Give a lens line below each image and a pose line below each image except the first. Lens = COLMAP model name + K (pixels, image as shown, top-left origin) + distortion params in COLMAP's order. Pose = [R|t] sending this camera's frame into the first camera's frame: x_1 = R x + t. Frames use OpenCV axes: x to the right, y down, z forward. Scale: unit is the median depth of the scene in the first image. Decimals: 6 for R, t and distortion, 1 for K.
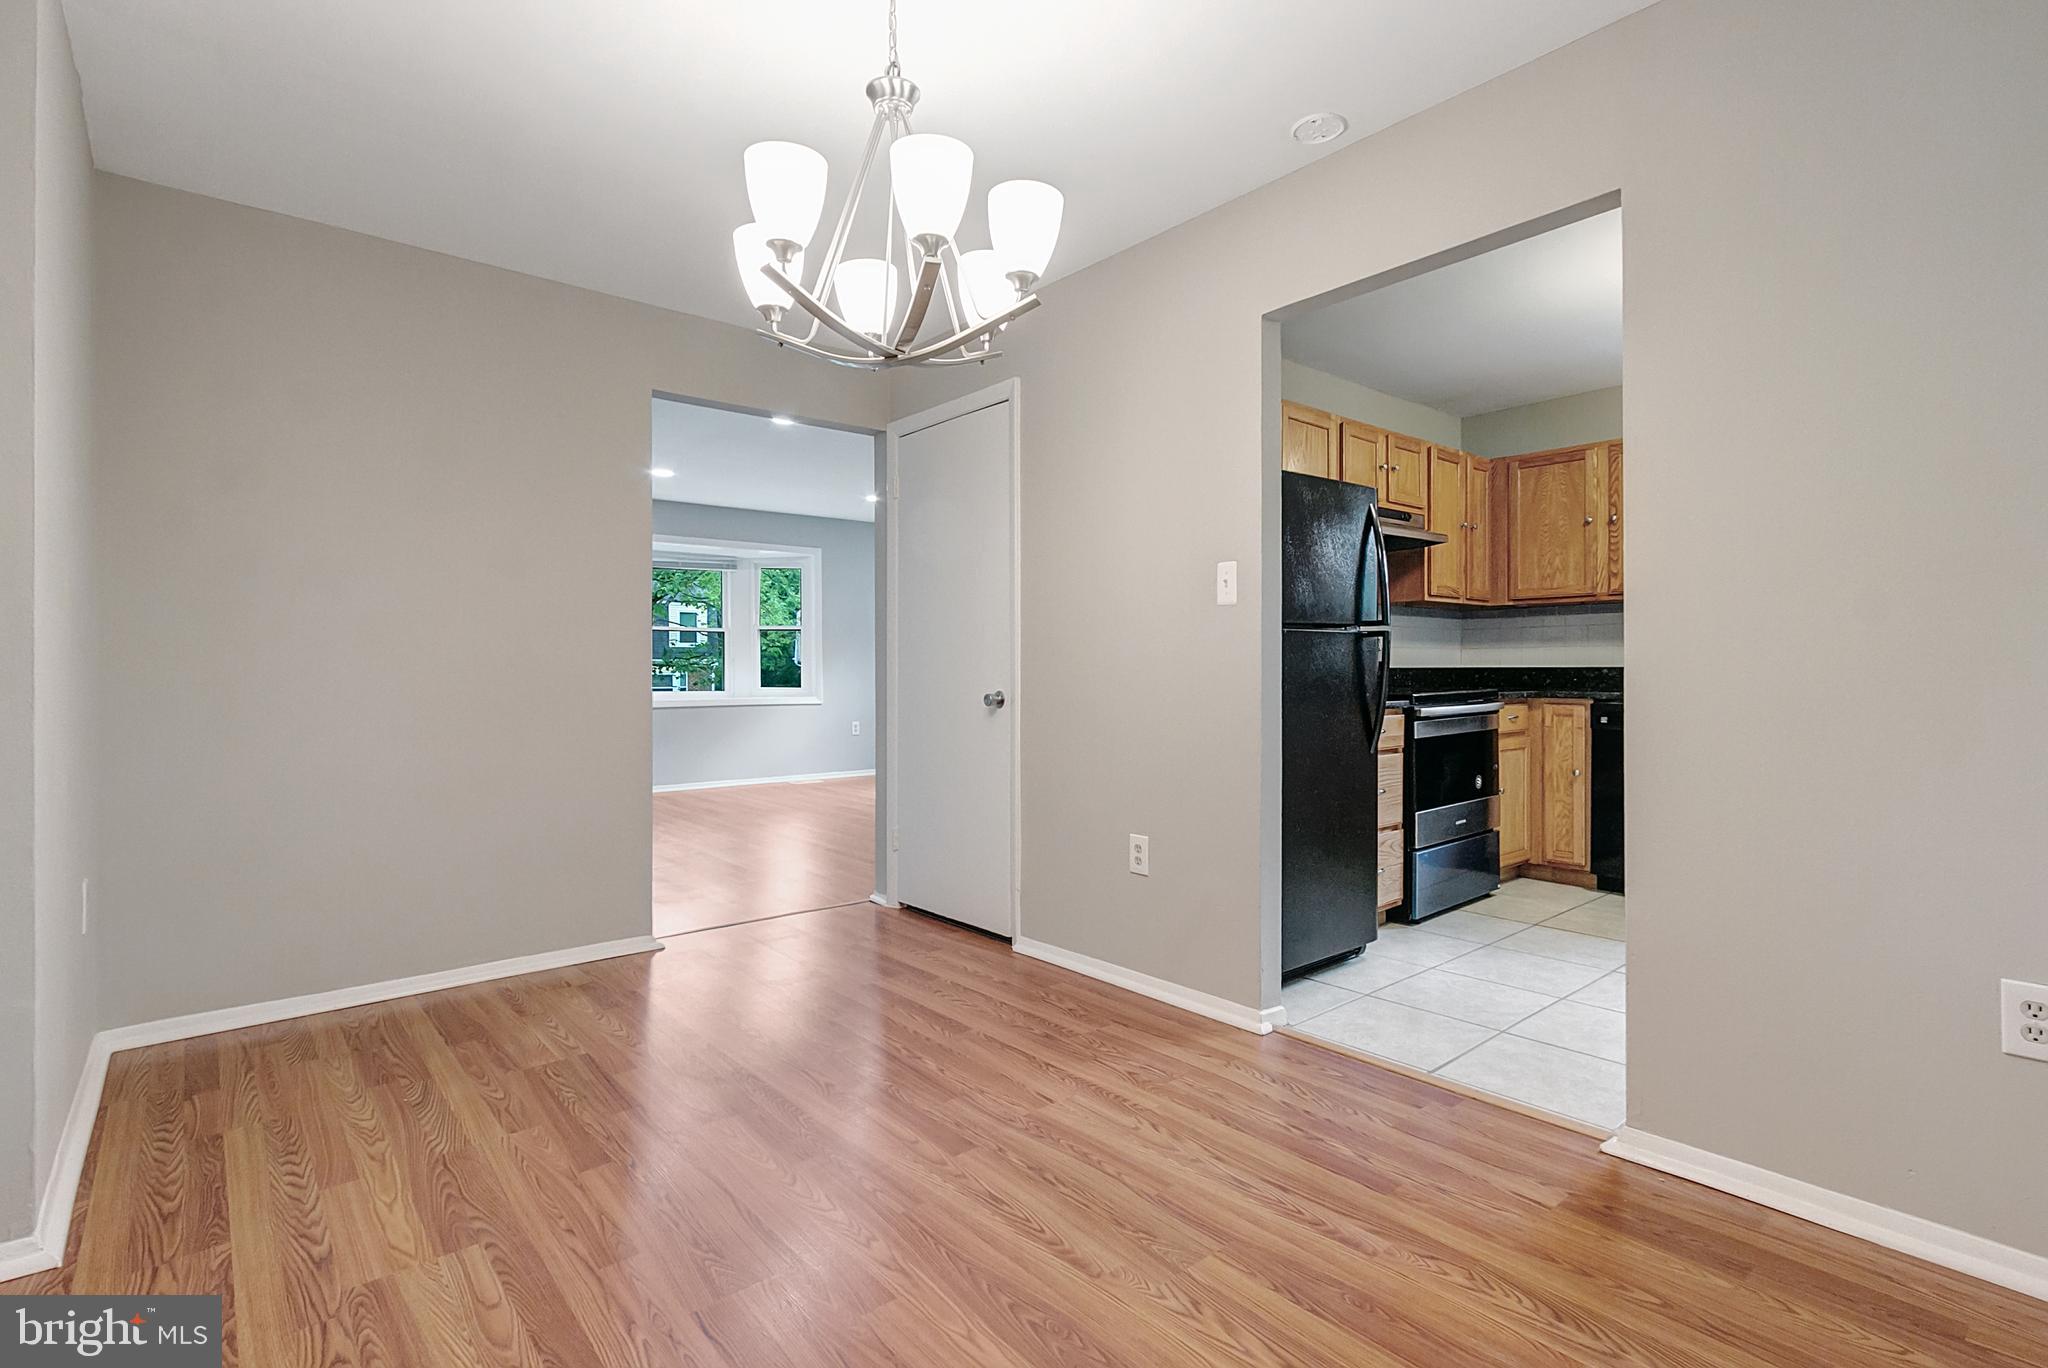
lens RADIAL K [[966.0, 0, 1013.2], [0, 966.0, 666.6], [0, 0, 1]] dist [-0.001426, -0.001504]
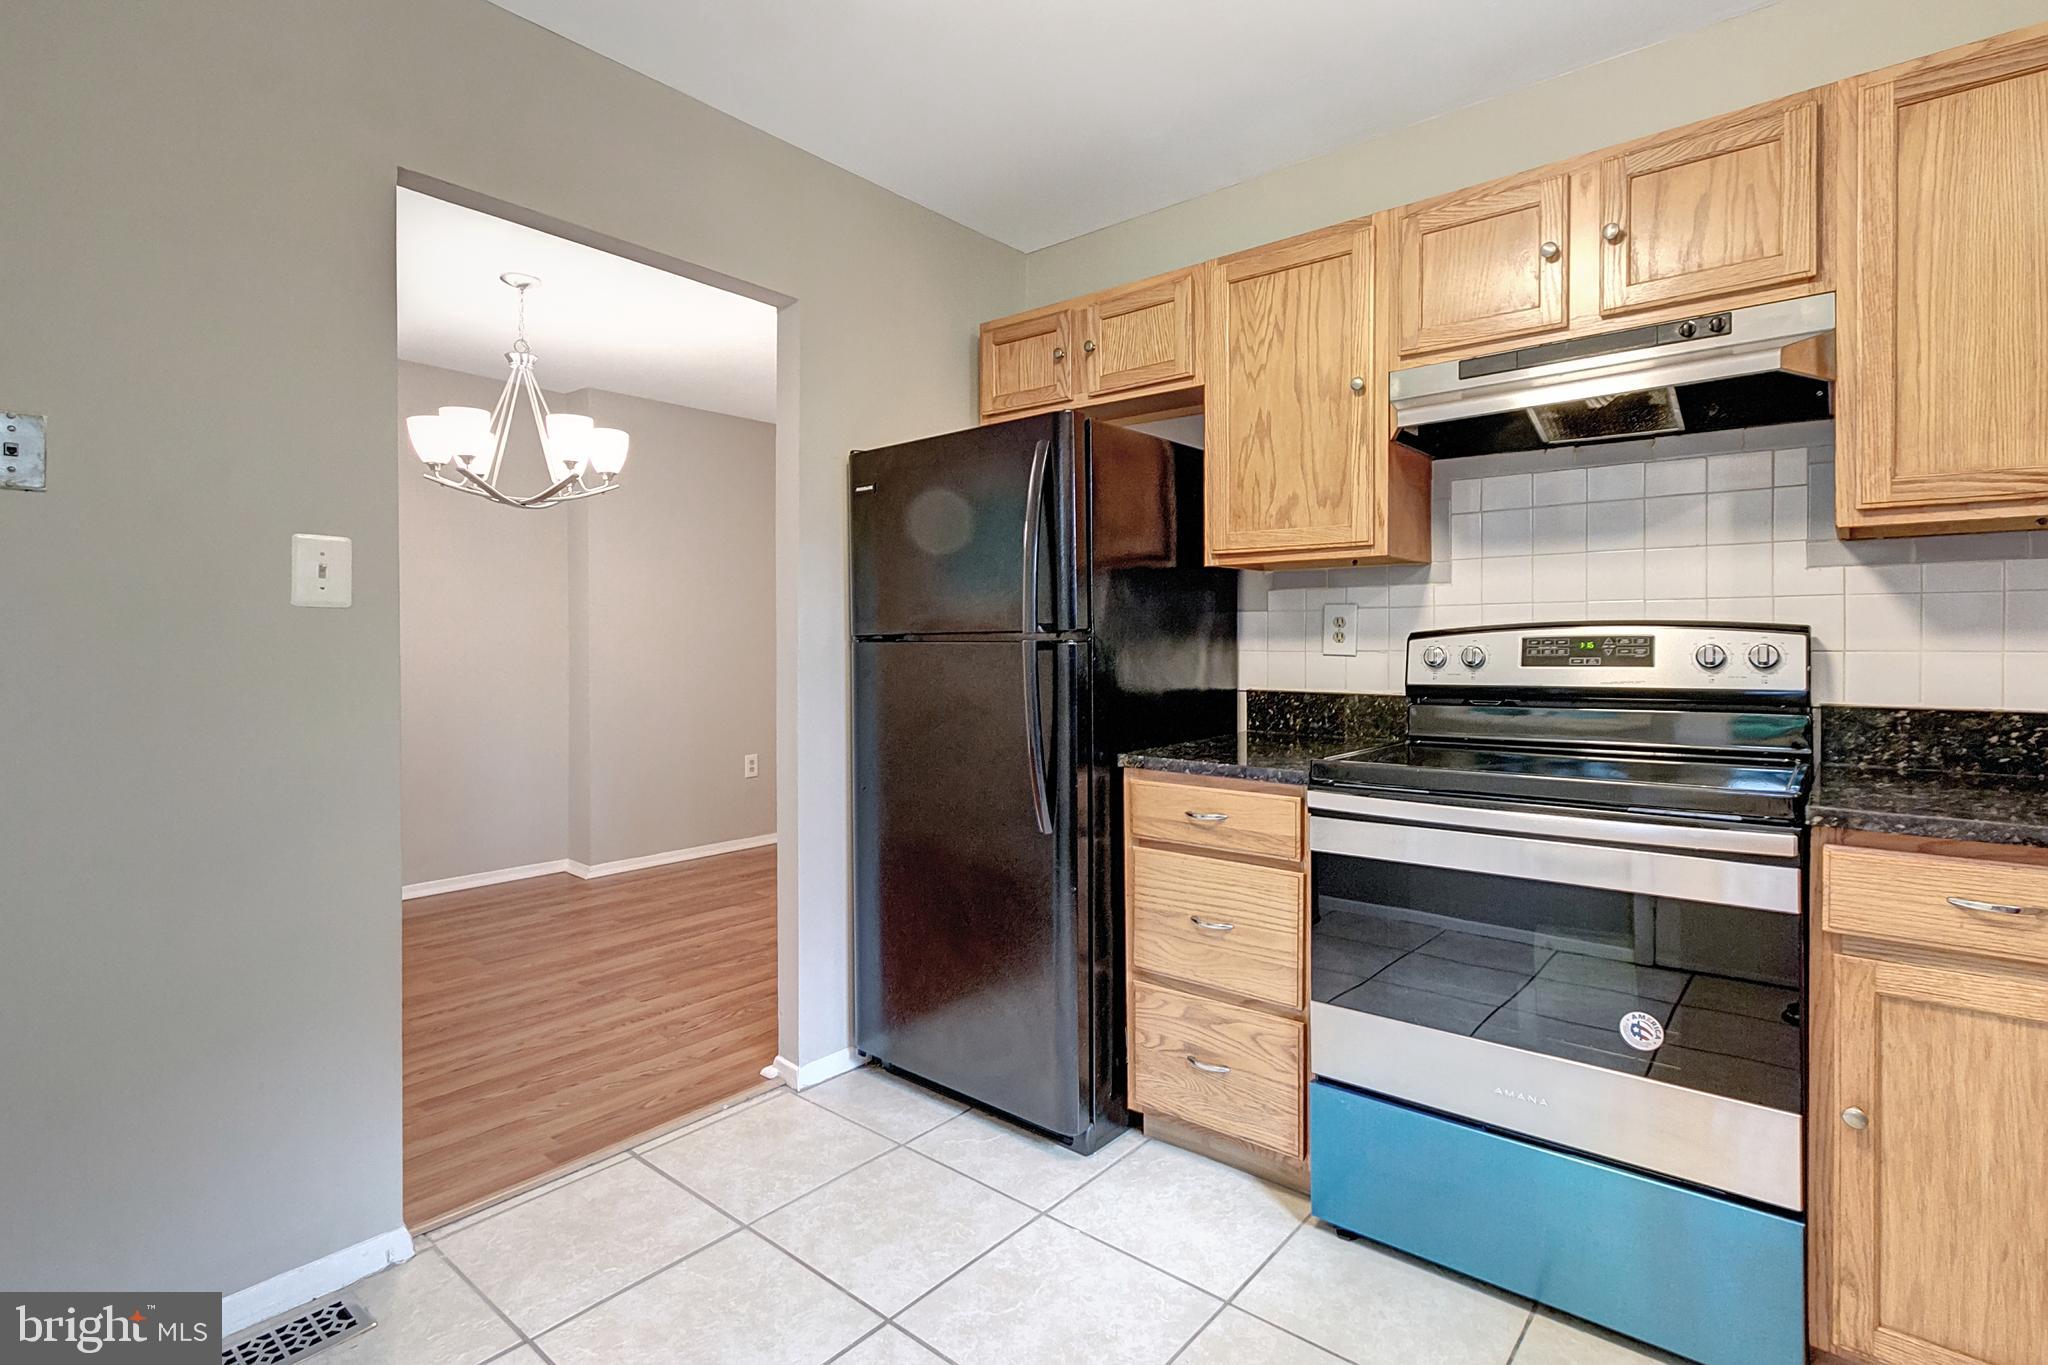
lens RADIAL K [[966.0, 0, 1024.3], [0, 966.0, 652.2], [0, 0, 1]] dist [-0.001426, -0.001504]
pose [[0.186301, 0.015948, -0.982363, 1.150416], [0.000674, 0.999866, 0.016360, -0.044954], [0.982493, -0.003710, 0.186265, 1.007337]]
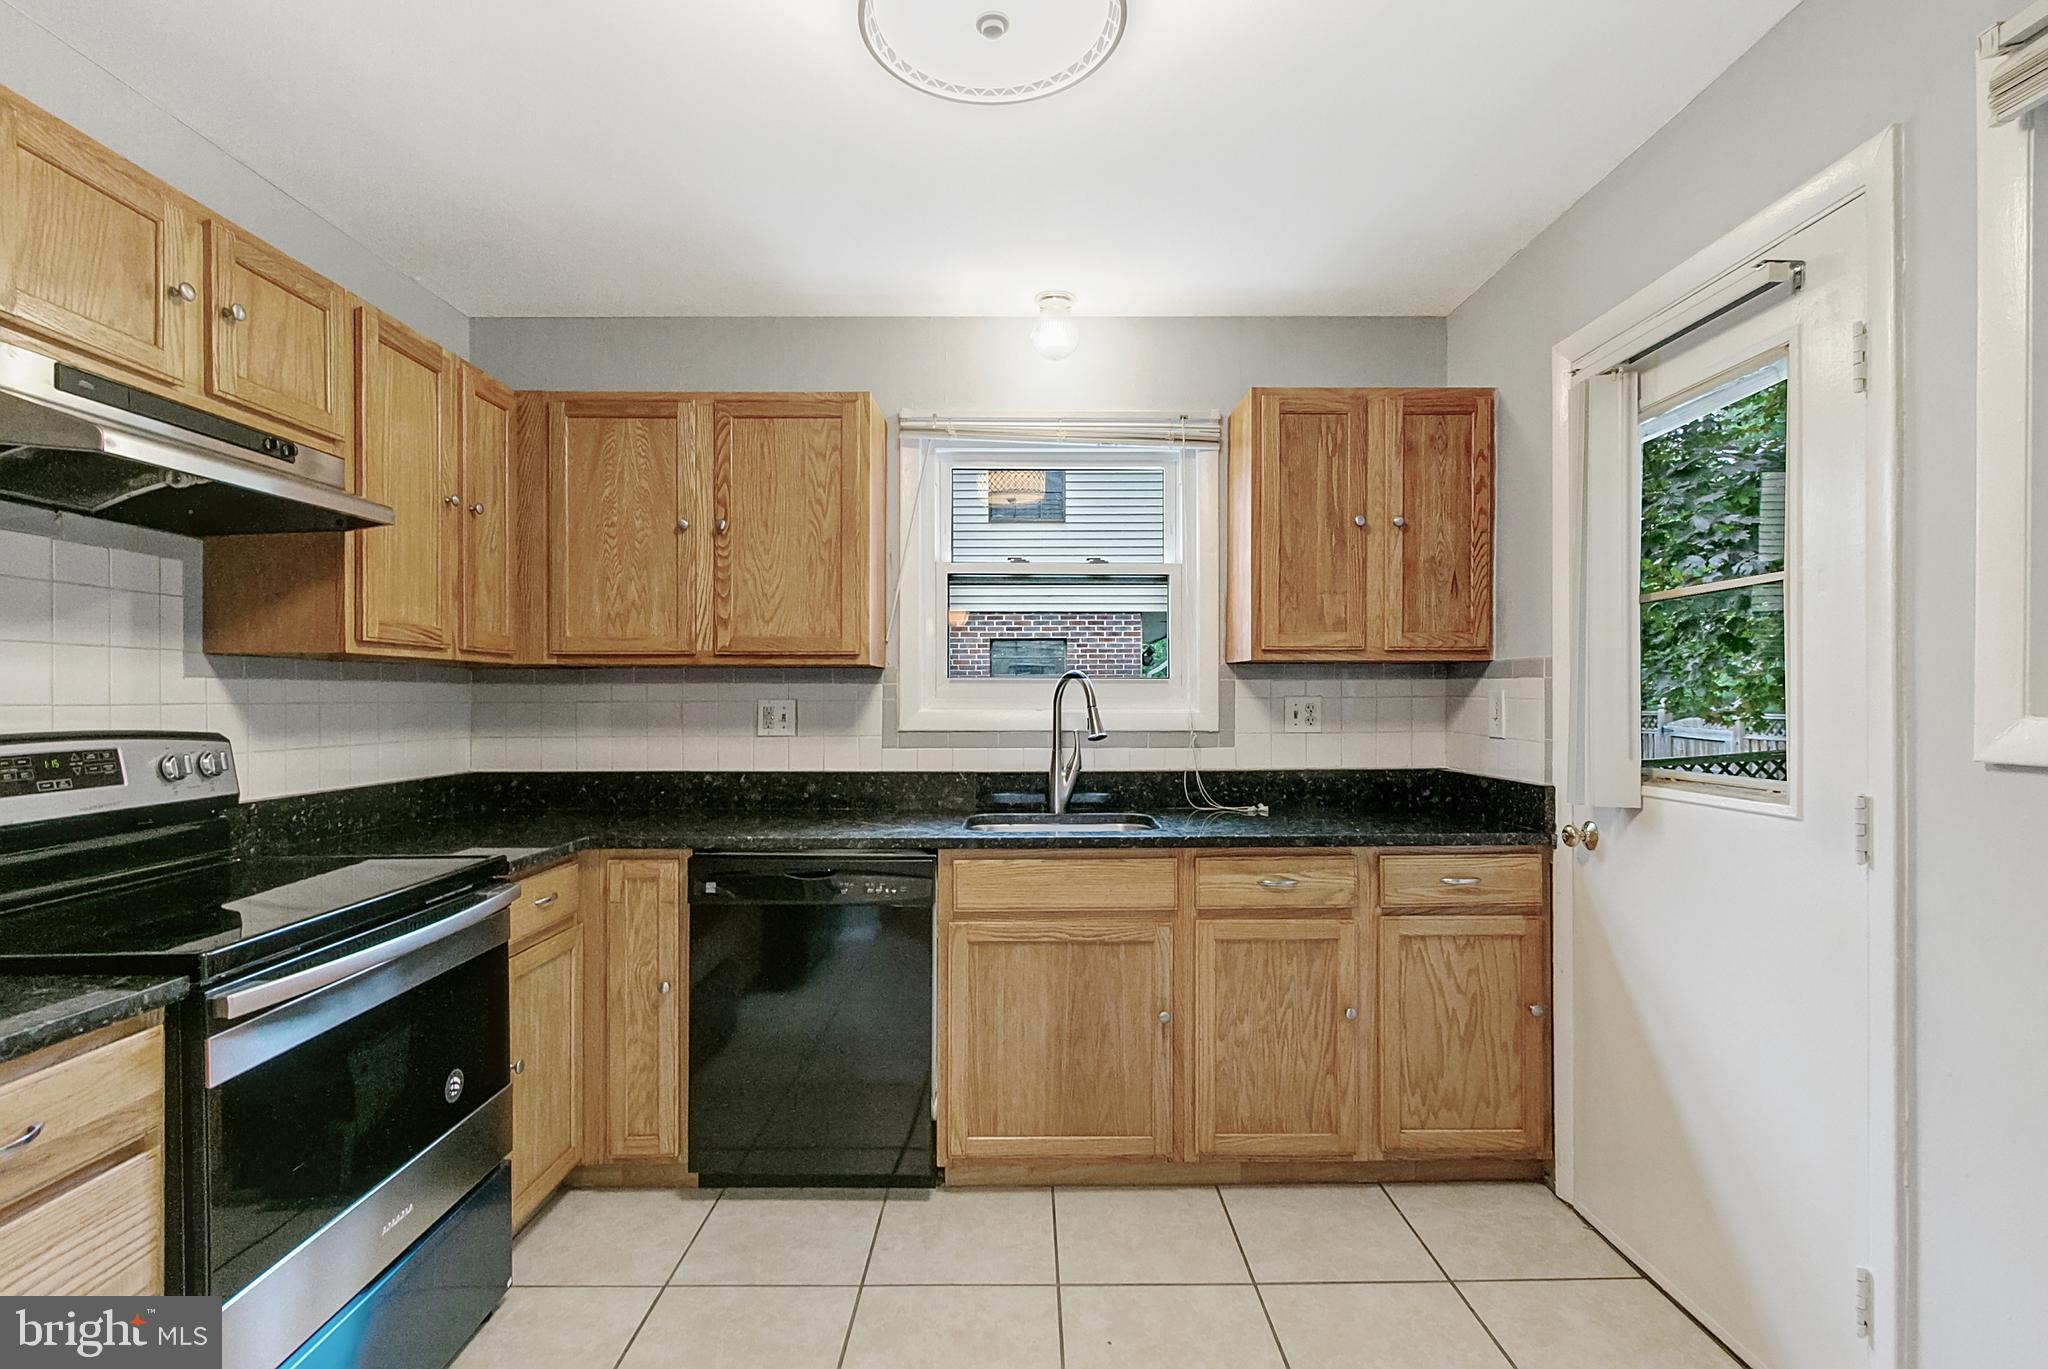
lens RADIAL K [[966.0, 0, 1005.0], [0, 966.0, 700.5], [0, 0, 1]] dist [-0.001426, -0.001504]
pose [[0.647278, -0.001927, 0.762251, 0.450493], [0.002419, 0.999997, 0.000474, -0.073961], [-0.762250, 0.001537, 0.647281, 0.769903]]
